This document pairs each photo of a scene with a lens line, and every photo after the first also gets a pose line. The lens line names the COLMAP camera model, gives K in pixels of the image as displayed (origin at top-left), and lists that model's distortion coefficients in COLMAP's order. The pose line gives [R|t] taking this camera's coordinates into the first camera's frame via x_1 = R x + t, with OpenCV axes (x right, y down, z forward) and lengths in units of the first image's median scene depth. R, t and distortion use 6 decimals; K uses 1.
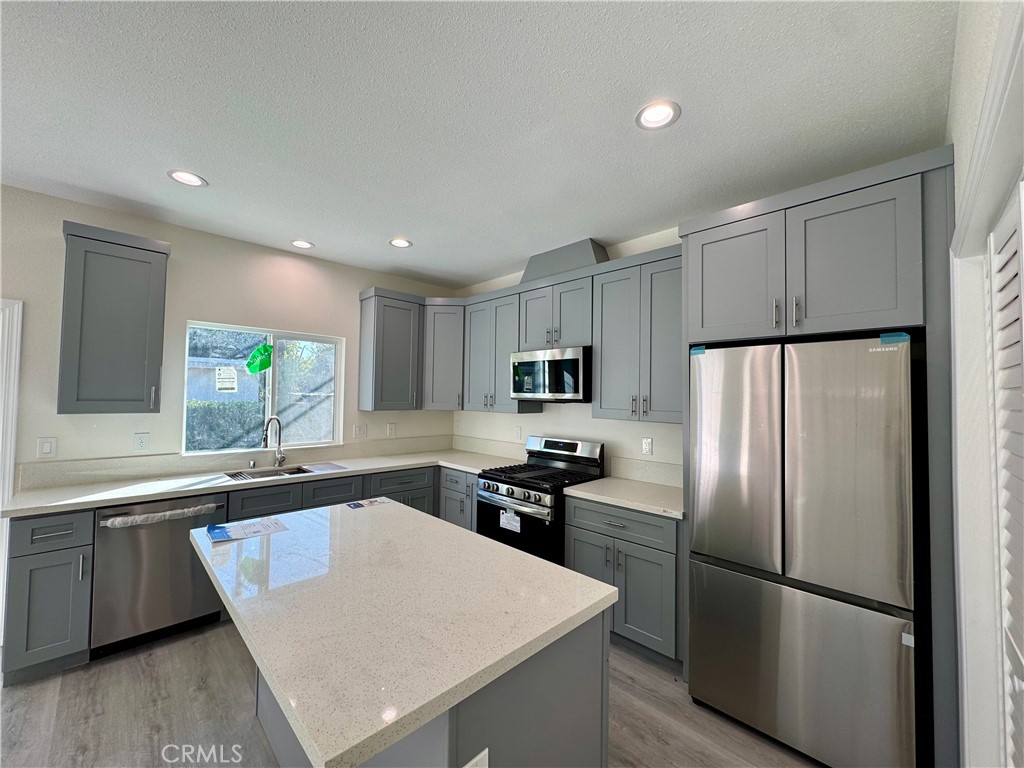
lens RADIAL K [[410.9, 0, 512.0], [0, 410.9, 384.0], [0, 0, 1]] dist [-0.001744, -0.000141]
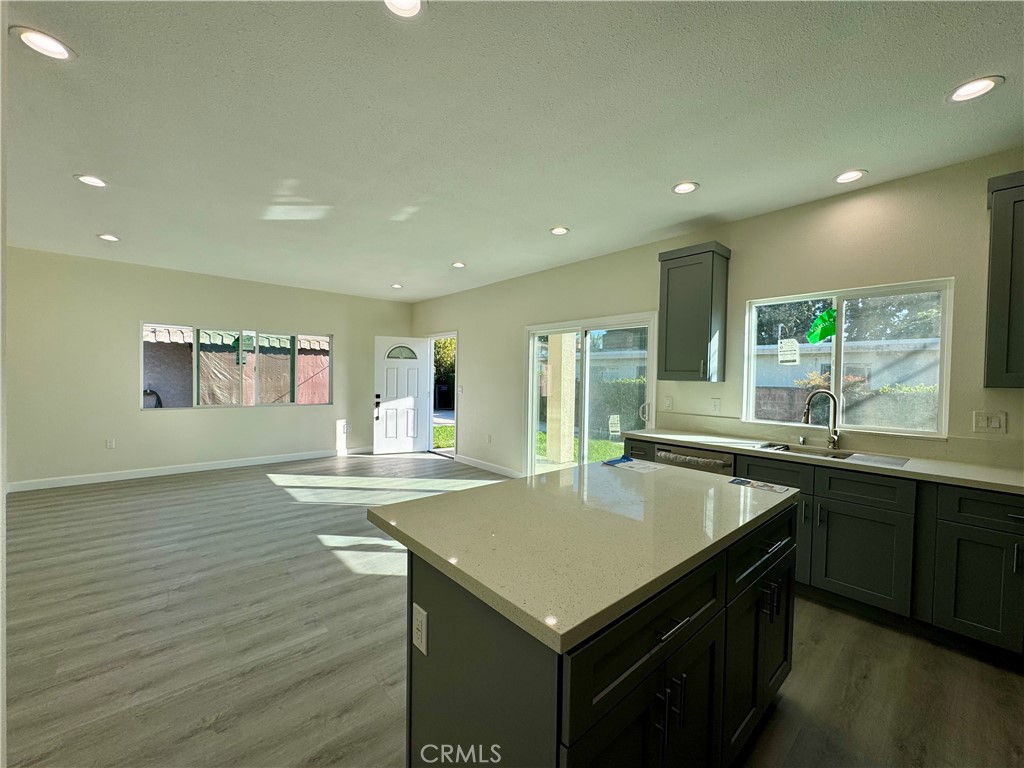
lens RADIAL K [[410.9, 0, 512.0], [0, 410.9, 384.0], [0, 0, 1]] dist [-0.001744, -0.000141]
pose [[-0.056248, 0.003863, -0.998409, 0.339296], [0.013578, 0.999903, 0.003104, 0.055127], [0.998325, -0.013382, -0.056295, 0.391756]]
